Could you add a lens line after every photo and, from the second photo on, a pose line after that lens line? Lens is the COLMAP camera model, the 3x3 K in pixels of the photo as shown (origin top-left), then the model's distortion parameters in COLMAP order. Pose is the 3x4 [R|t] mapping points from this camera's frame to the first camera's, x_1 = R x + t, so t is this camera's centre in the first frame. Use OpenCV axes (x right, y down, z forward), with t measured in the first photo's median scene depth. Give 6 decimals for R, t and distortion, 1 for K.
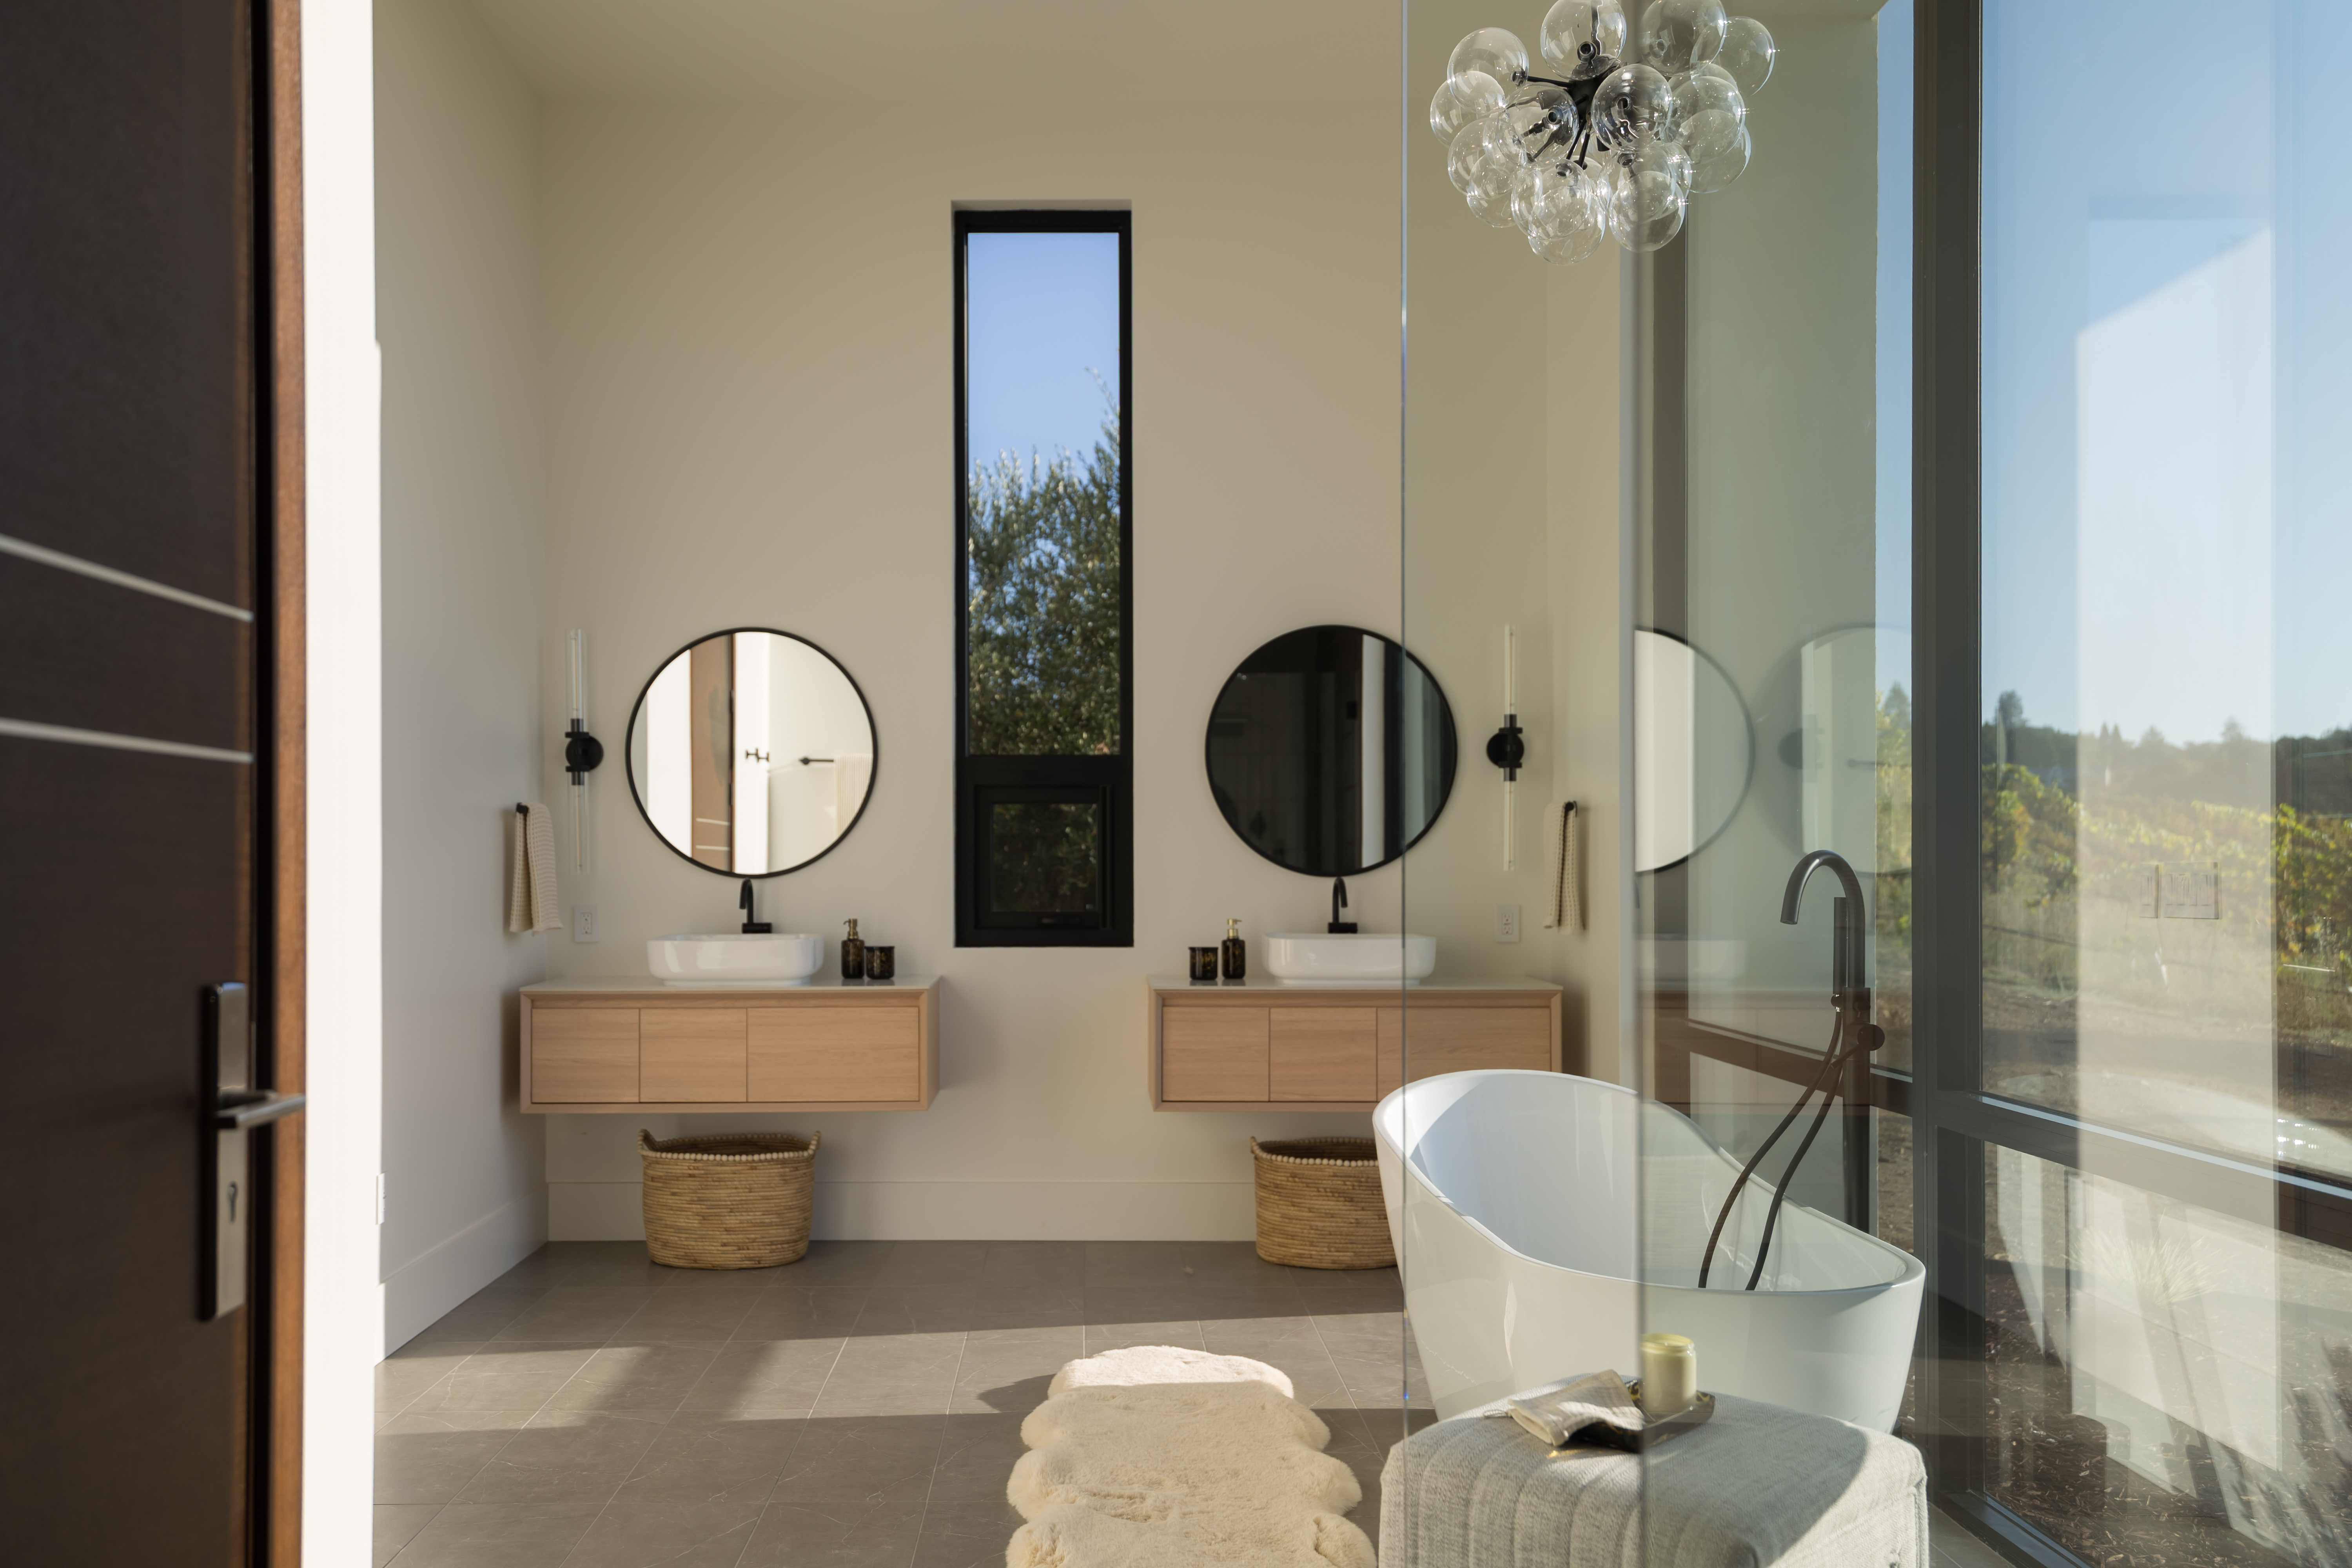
lens RADIAL K [[2335.1, 0, 1175.3], [0, 2335.1, 847.9], [0, 0, 1]] dist [0.097212, 0.007896]
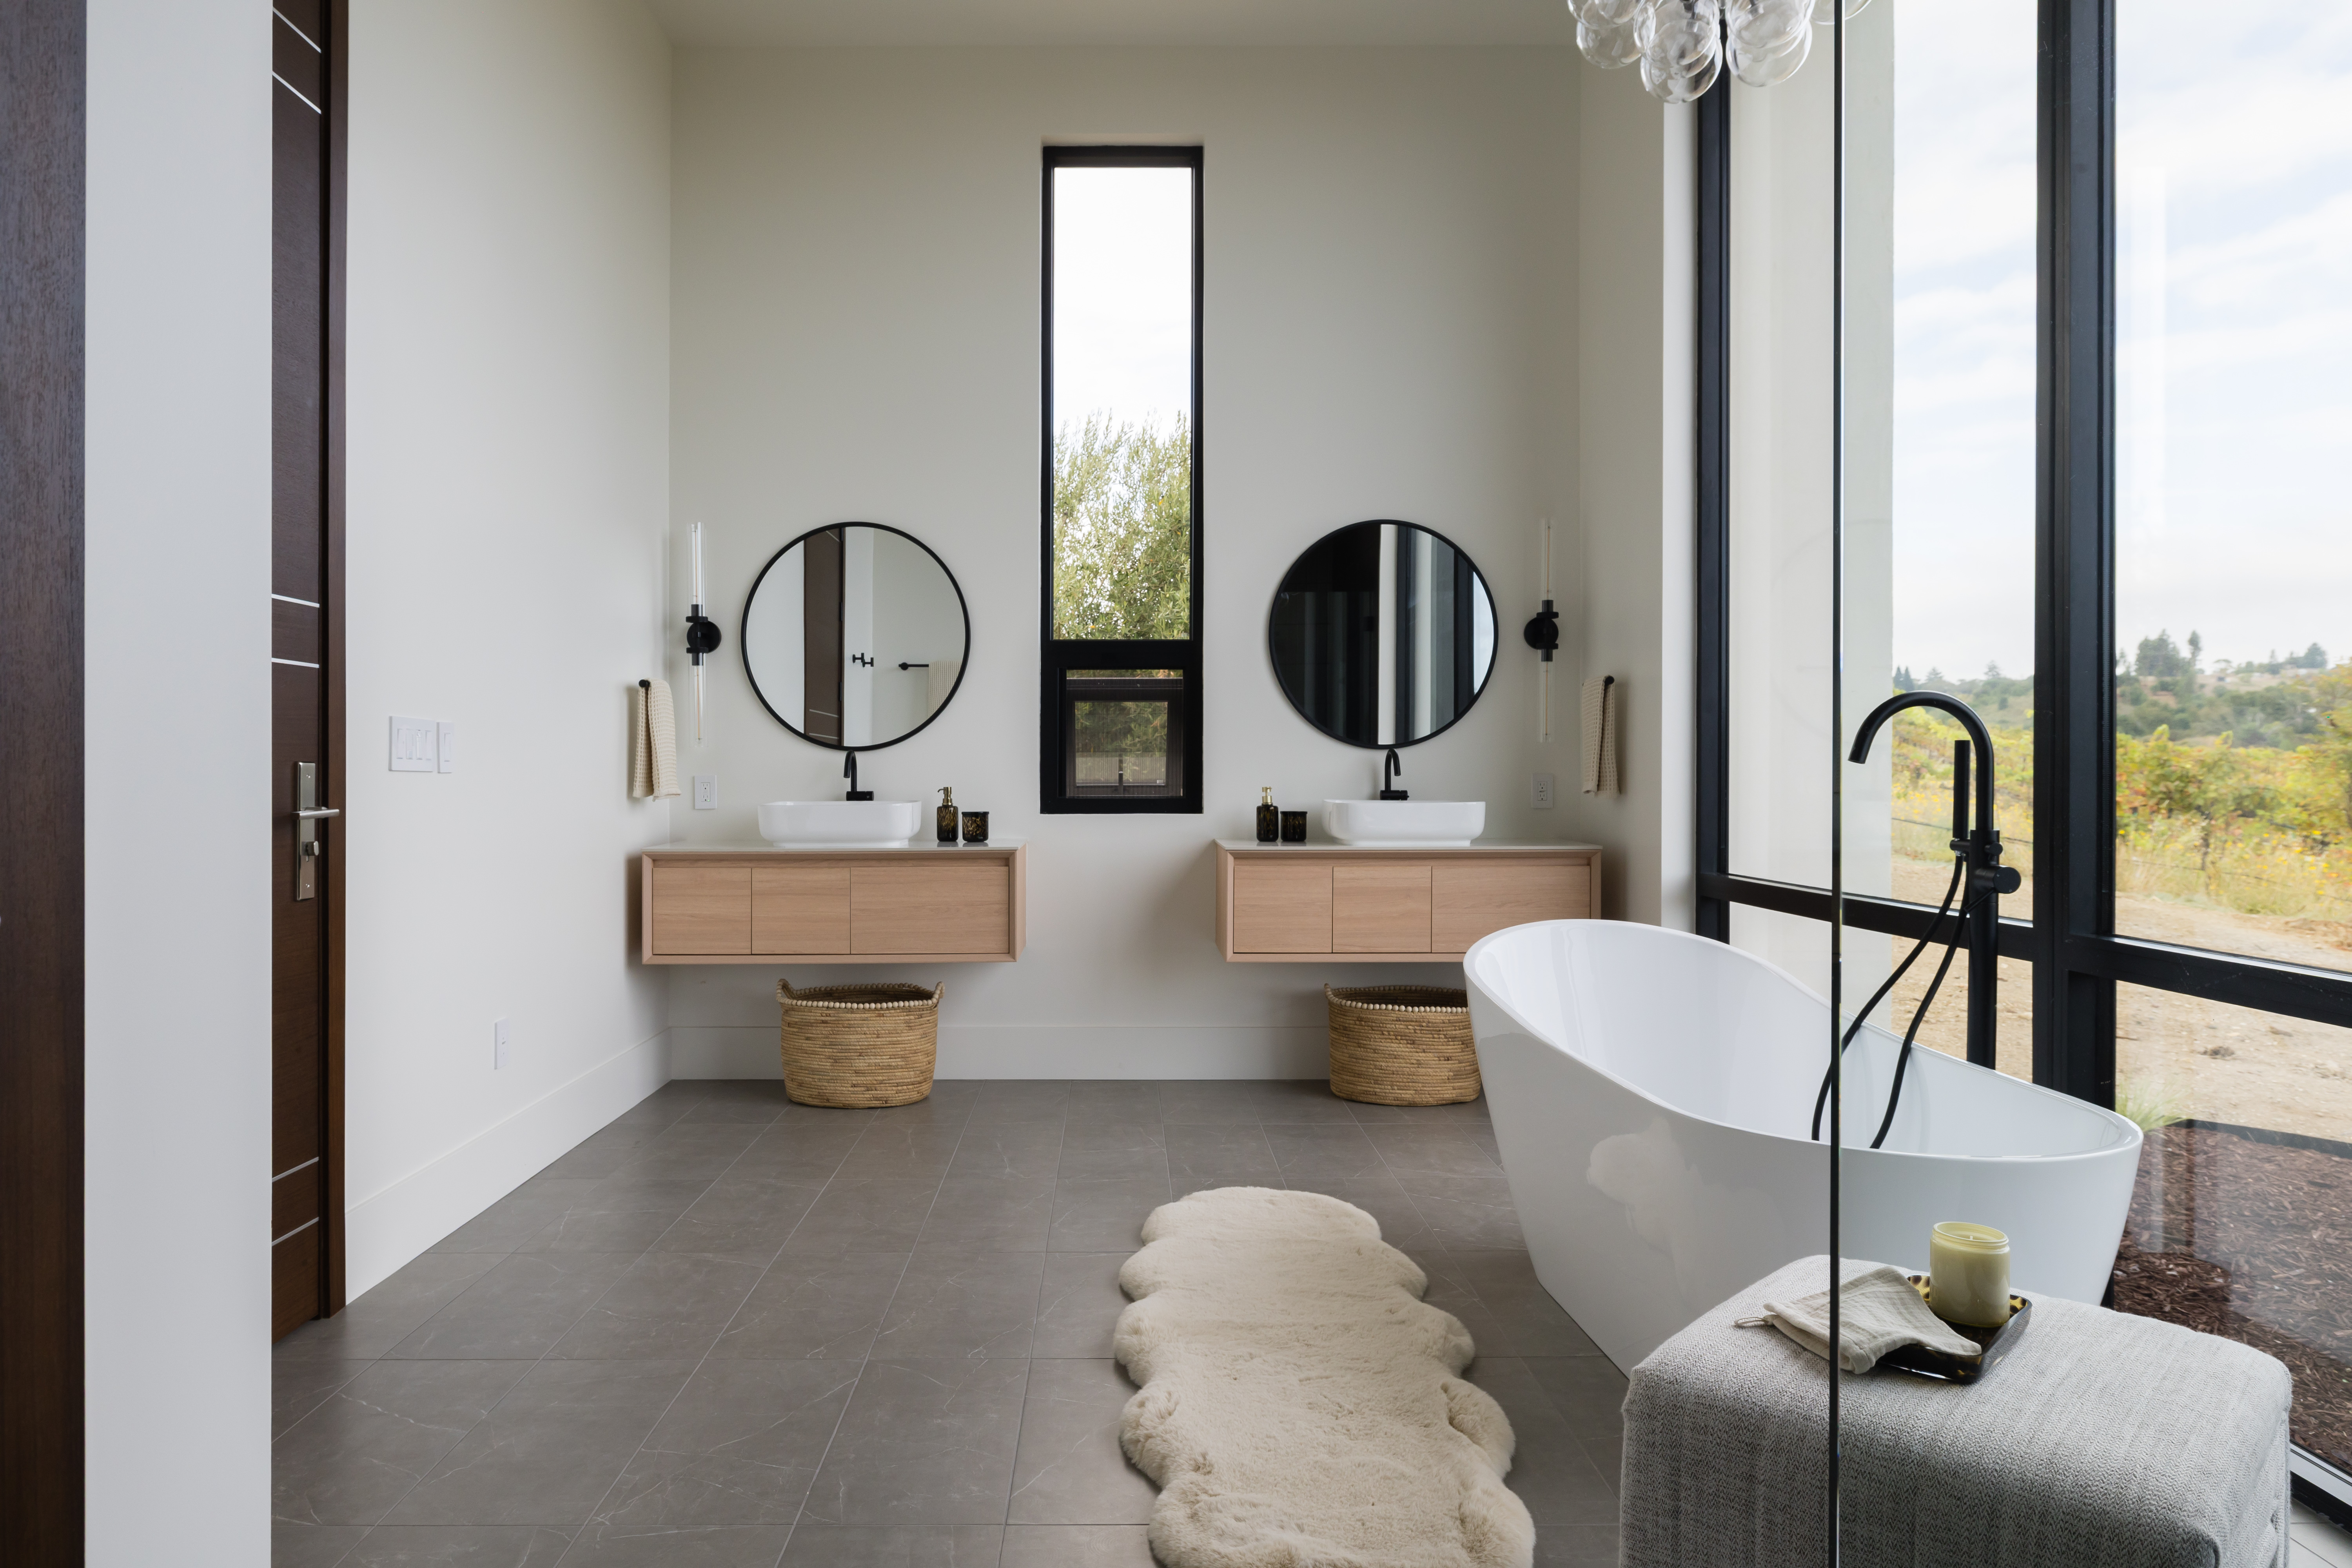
lens RADIAL K [[1480.0, 0, 1176.0], [0, 1480.0, 784.0], [0, 0, 1]] dist [-0.001327, -0.001382]
pose [[0.999665, 0.000622, 0.025886, -0.049407], [-0.000309, 0.999927, -0.012069, 0.037788], [-0.025891, 0.012057, 0.999592, 0.309338]]
